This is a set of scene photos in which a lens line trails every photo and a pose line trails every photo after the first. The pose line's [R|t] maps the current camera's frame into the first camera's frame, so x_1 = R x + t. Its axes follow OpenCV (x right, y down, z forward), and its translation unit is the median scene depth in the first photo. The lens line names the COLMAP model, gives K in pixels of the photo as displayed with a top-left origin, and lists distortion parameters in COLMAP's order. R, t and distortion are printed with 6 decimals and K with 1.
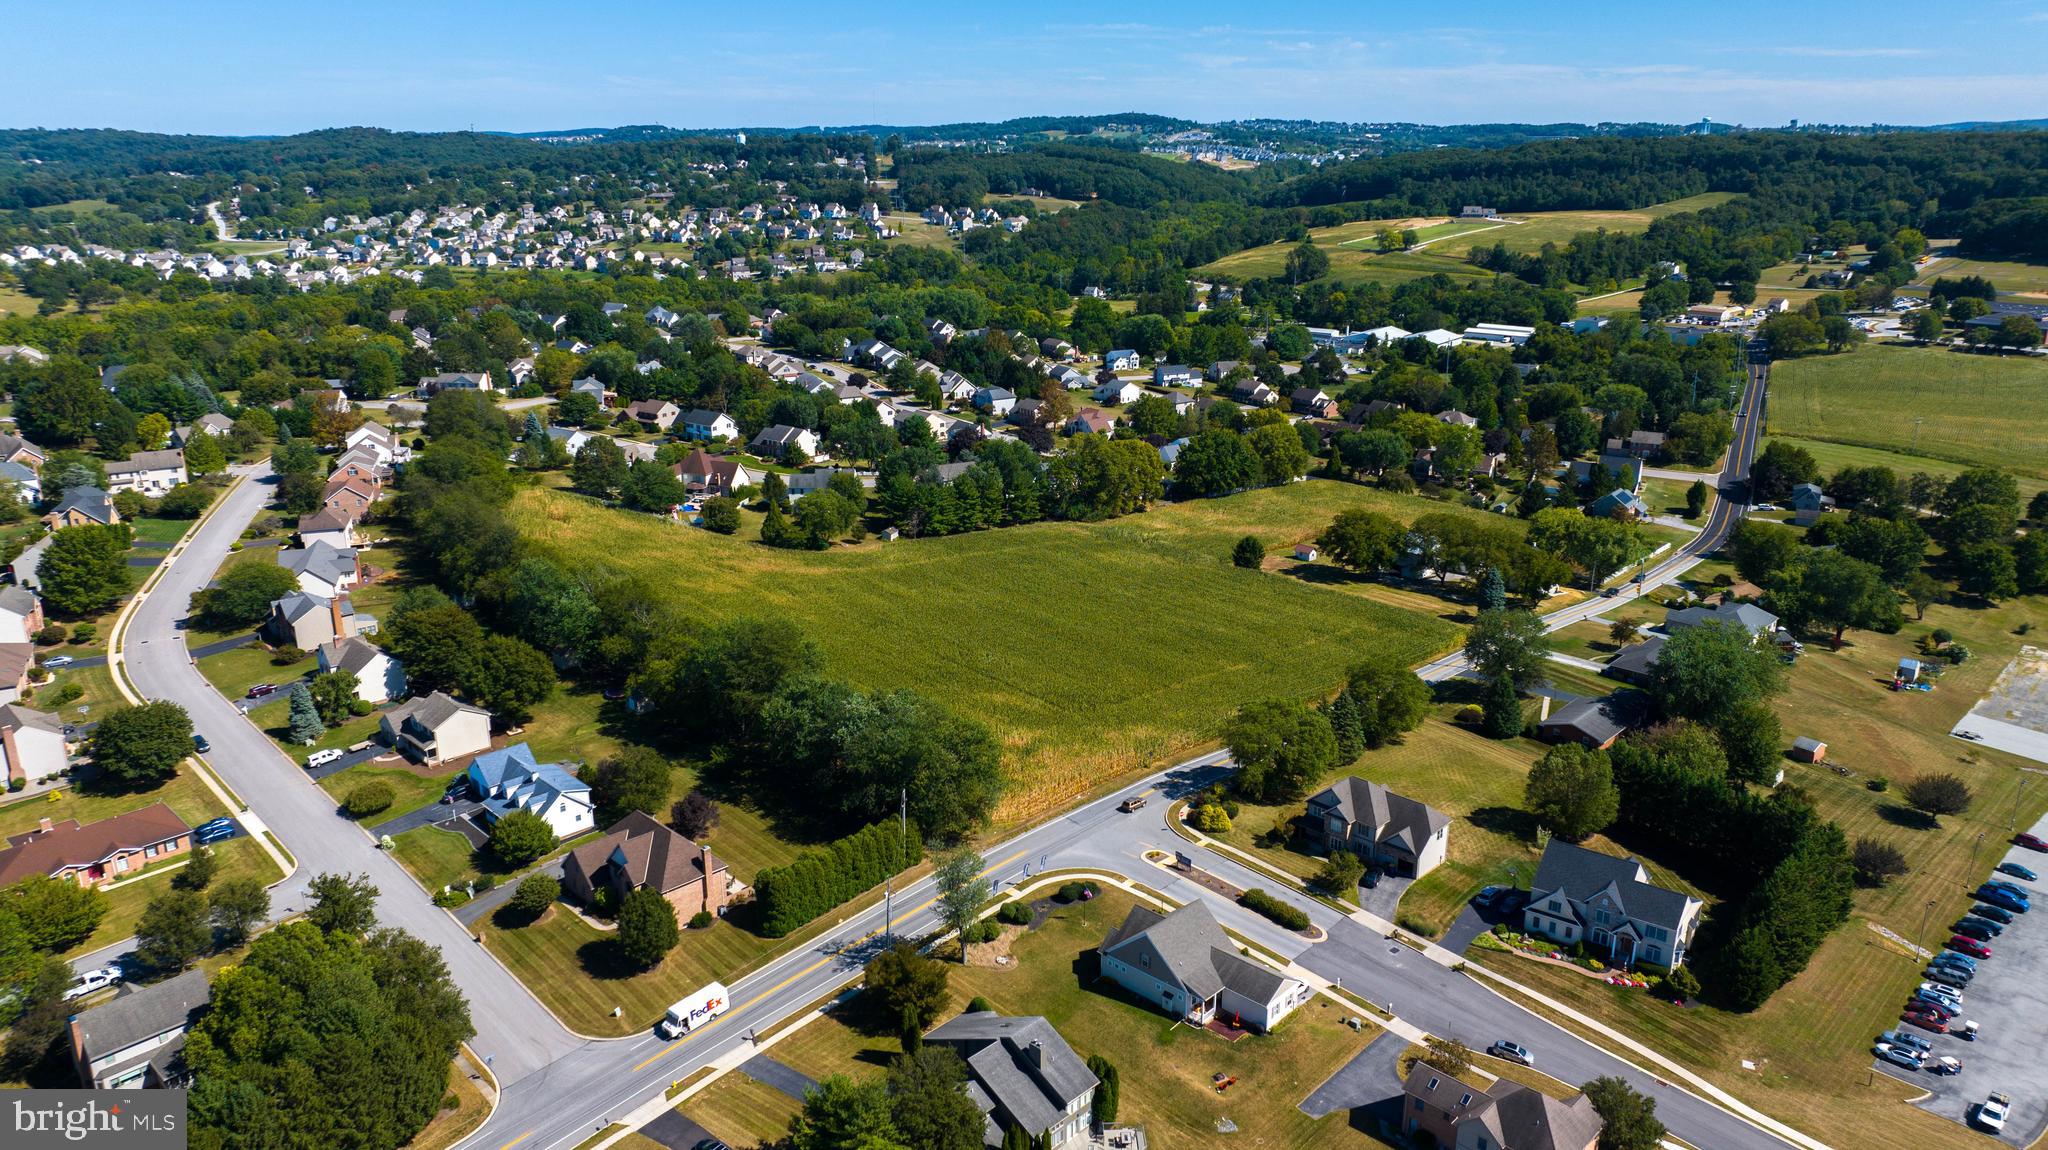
lens RADIAL K [[1438.0, 0, 1032.5], [0, 1438.0, 570.1], [0, 0, 1]] dist [-0.033256, 0.030197]
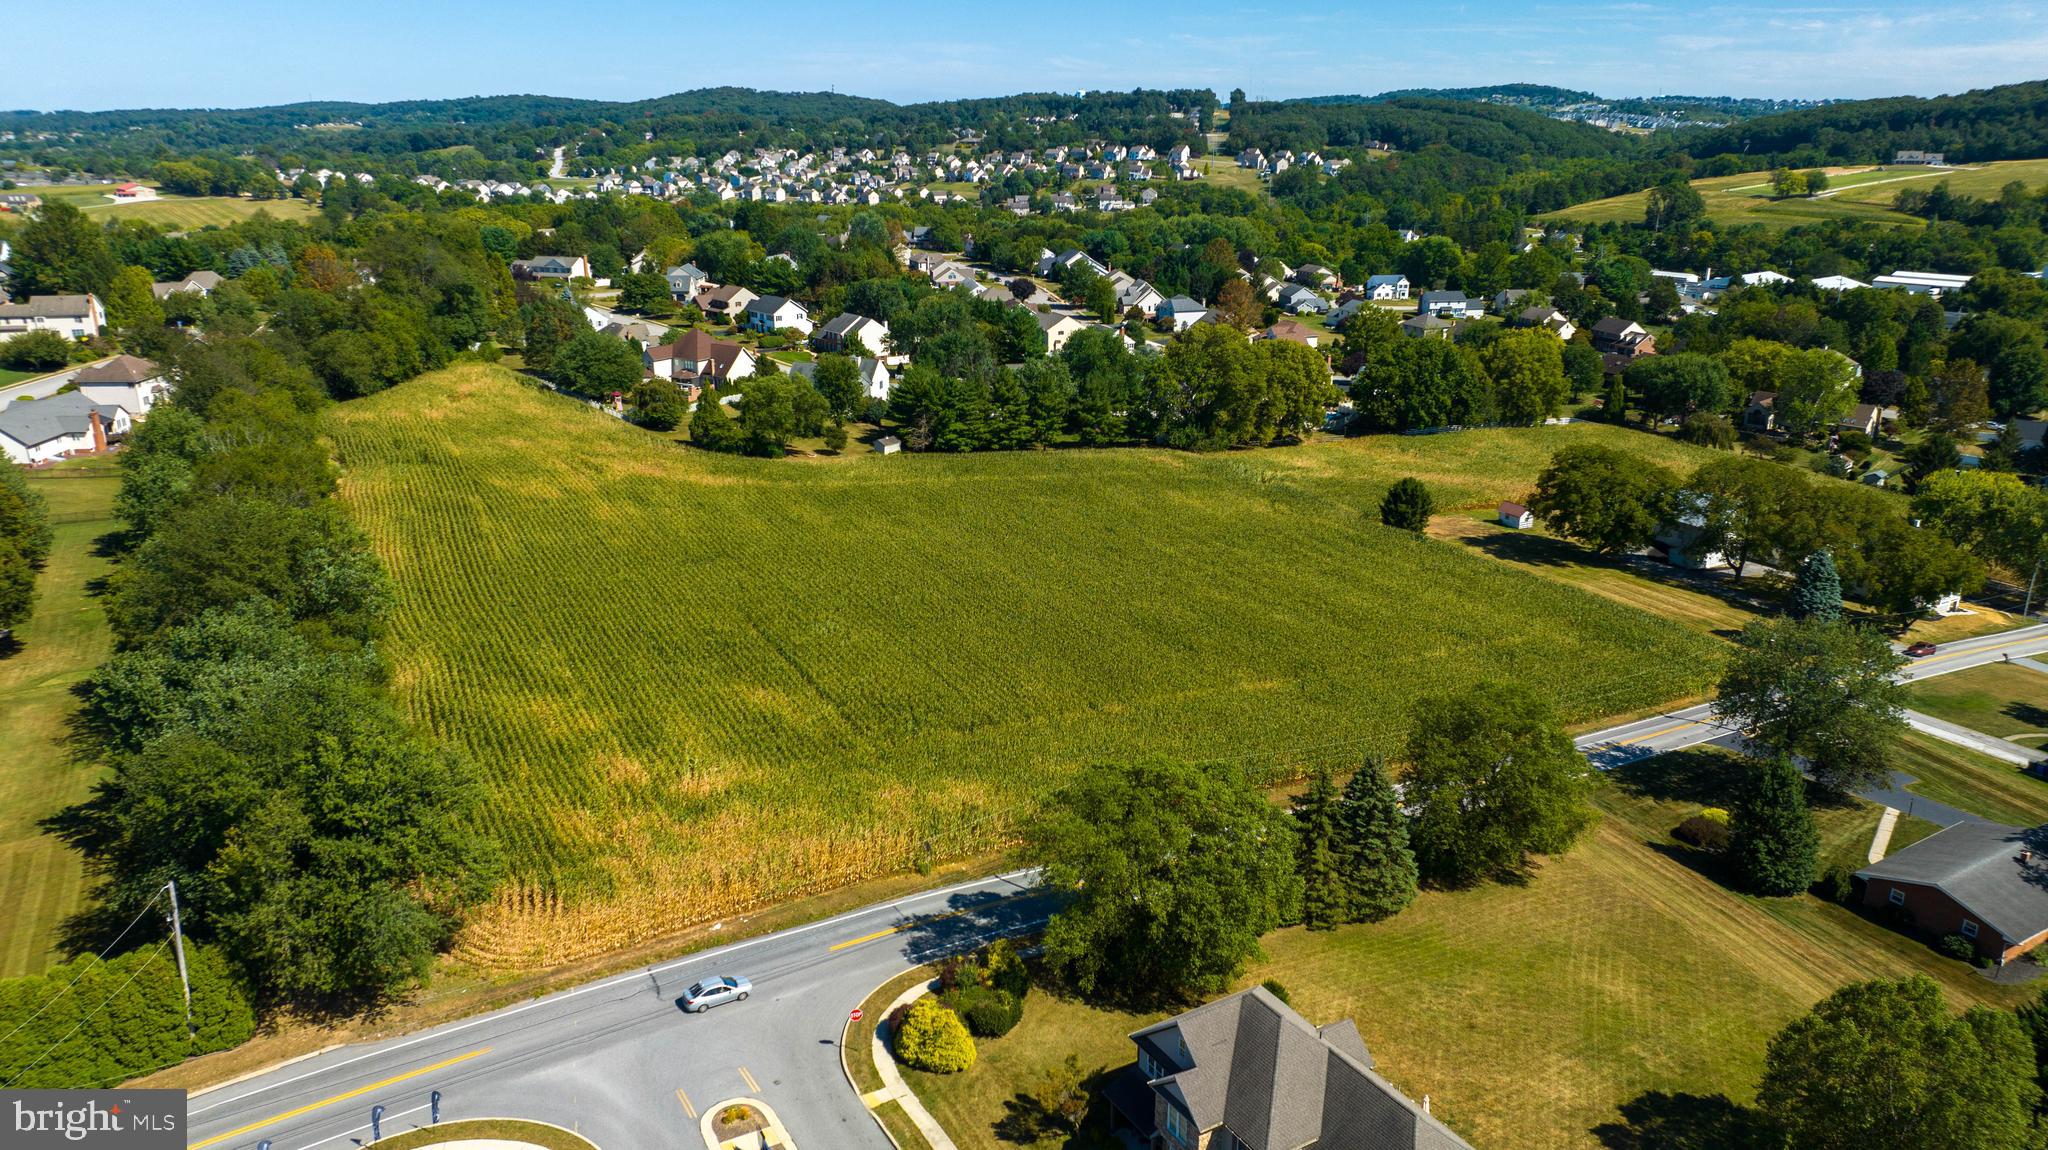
lens RADIAL K [[1438.0, 0, 1027.2], [0, 1438.0, 571.2], [0, 0, 1]] dist [-0.033256, 0.030197]
pose [[0.966884, 0.079377, -0.242560, 0.116407], [-0.076694, 0.996844, 0.020499, 0.013174], [0.243421, -0.001217, 0.969920, 0.288009]]
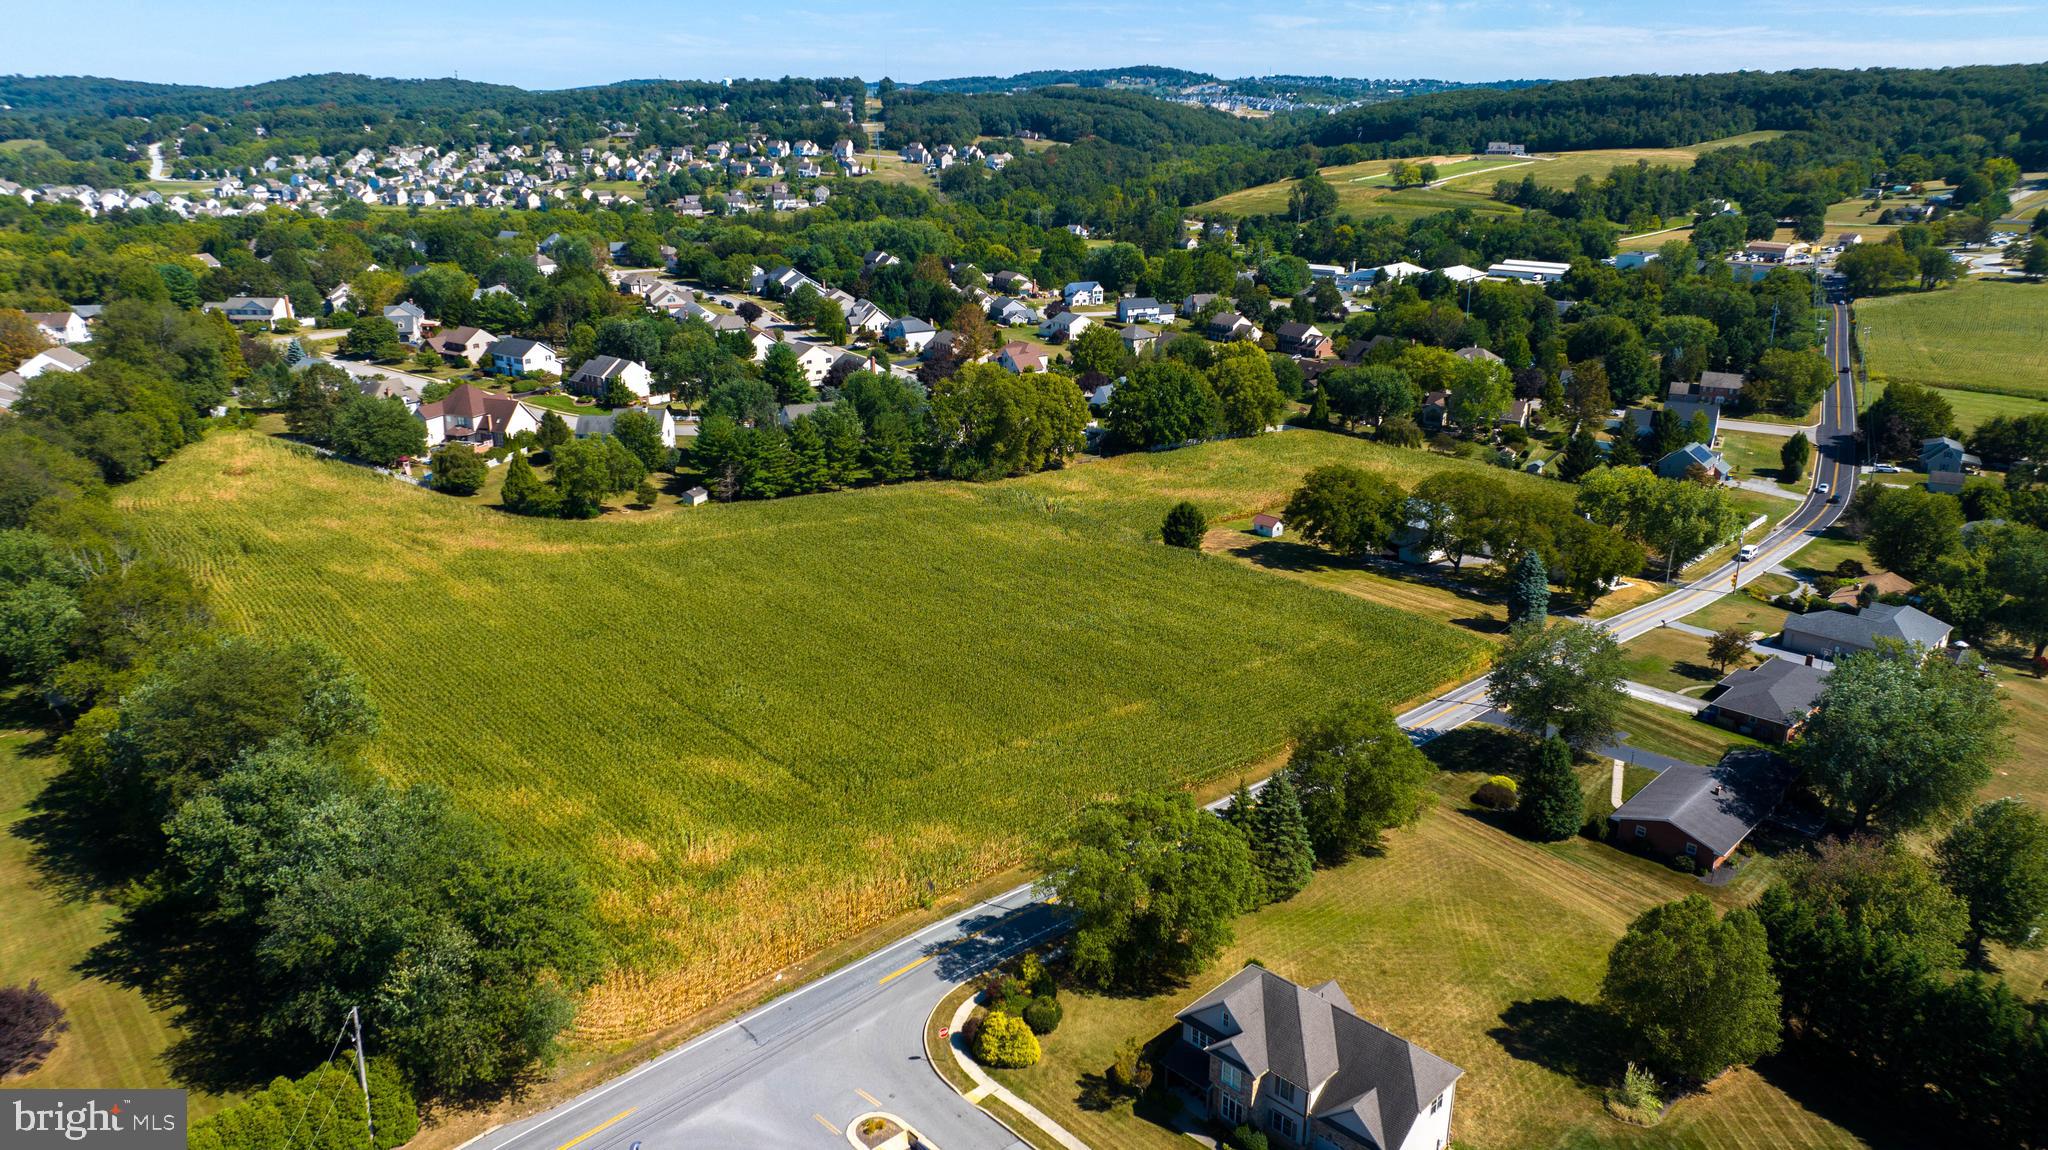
lens RADIAL K [[1438.0, 0, 1026.6], [0, 1438.0, 575.6], [0, 0, 1]] dist [-0.033256, 0.030197]
pose [[0.999859, 0.006562, -0.015468, 0.067284], [-0.006128, 0.999592, 0.027897, -0.005395], [0.015644, -0.027798, 0.999491, 0.230057]]
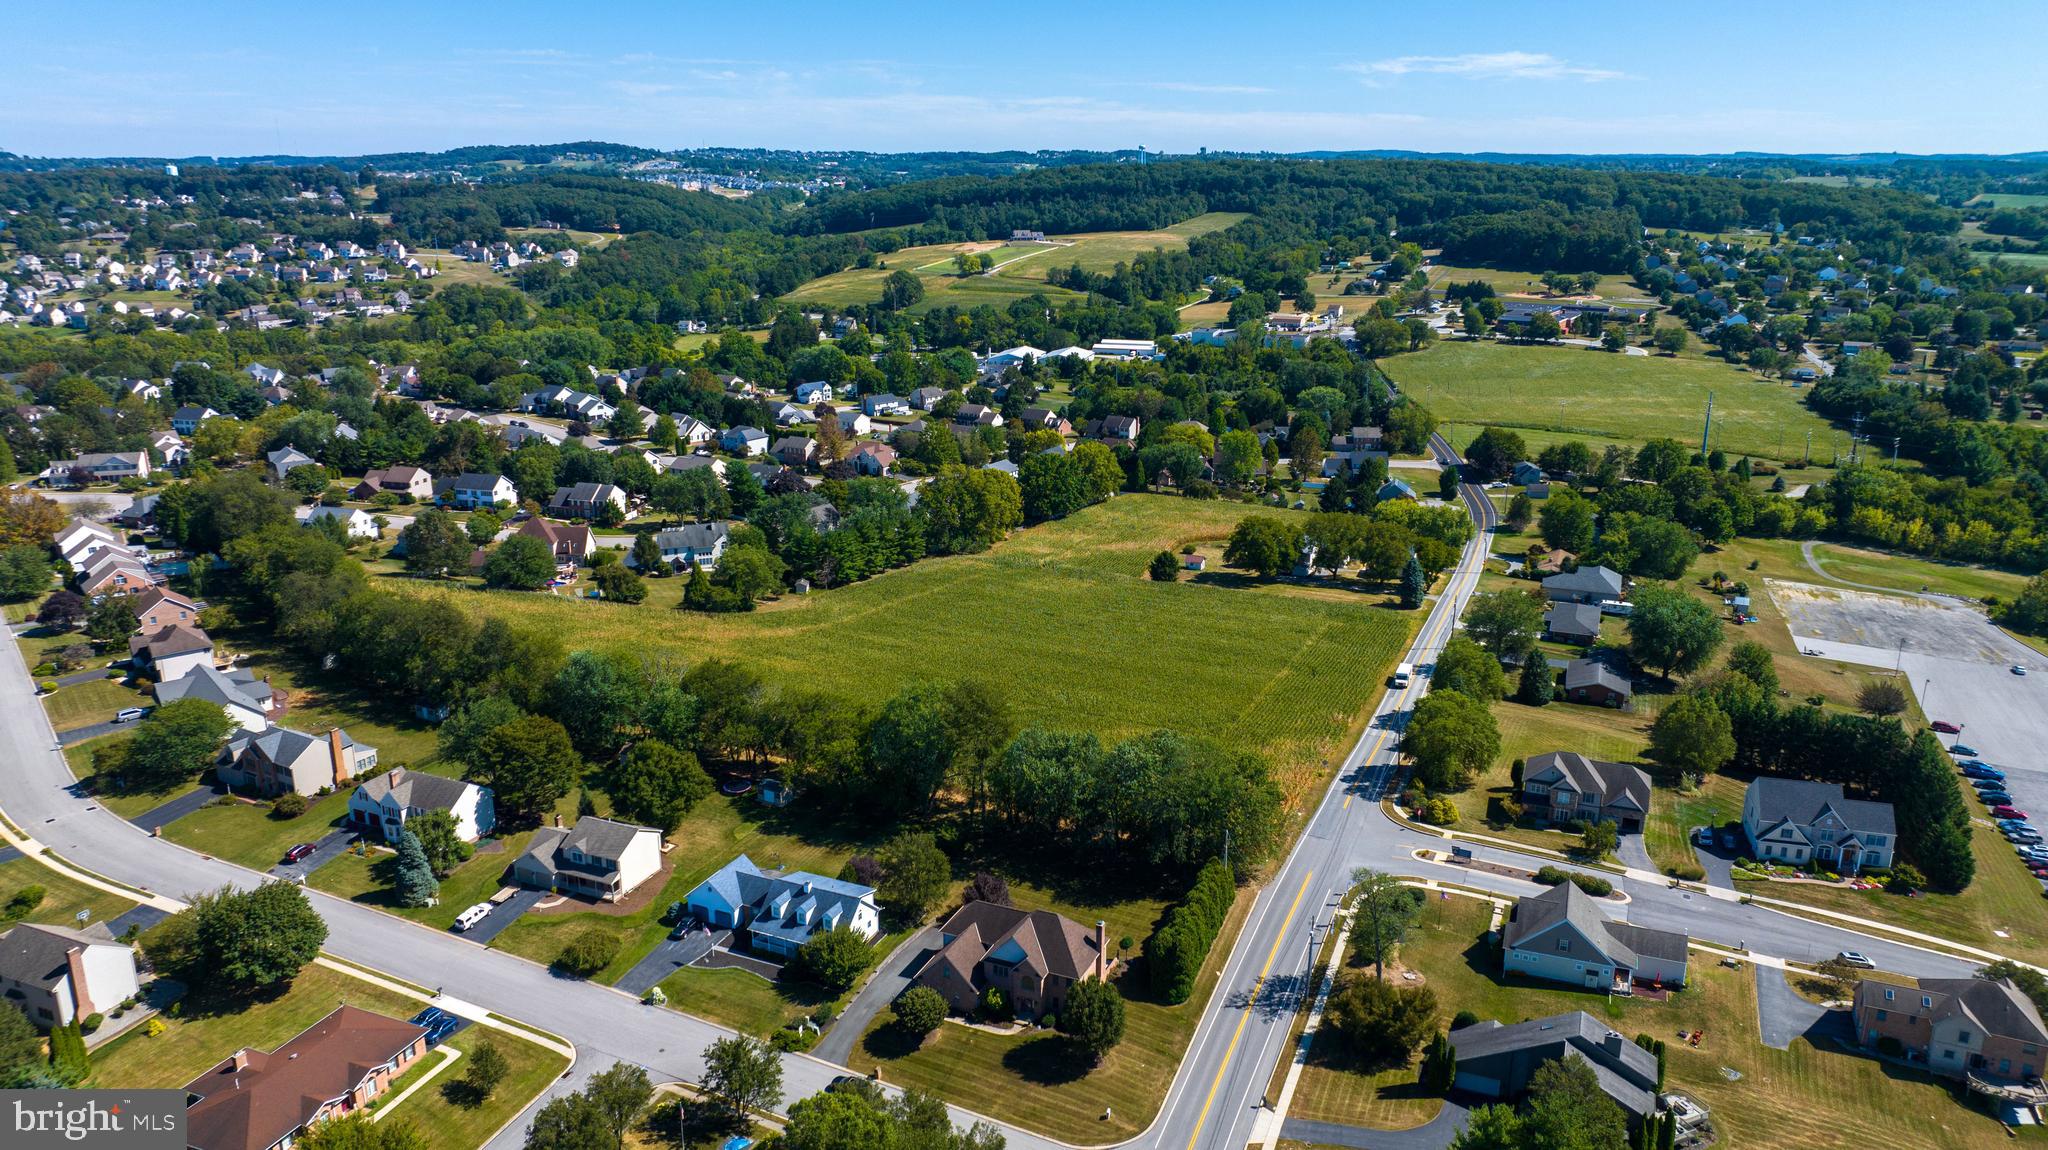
lens RADIAL K [[1438.0, 0, 1036.8], [0, 1438.0, 574.3], [0, 0, 1]] dist [-0.033256, 0.030197]
pose [[0.930016, -0.101833, 0.353130, -0.240762], [0.107323, 0.994216, 0.004057, -0.017028], [-0.351501, 0.034125, 0.935565, 0.055803]]
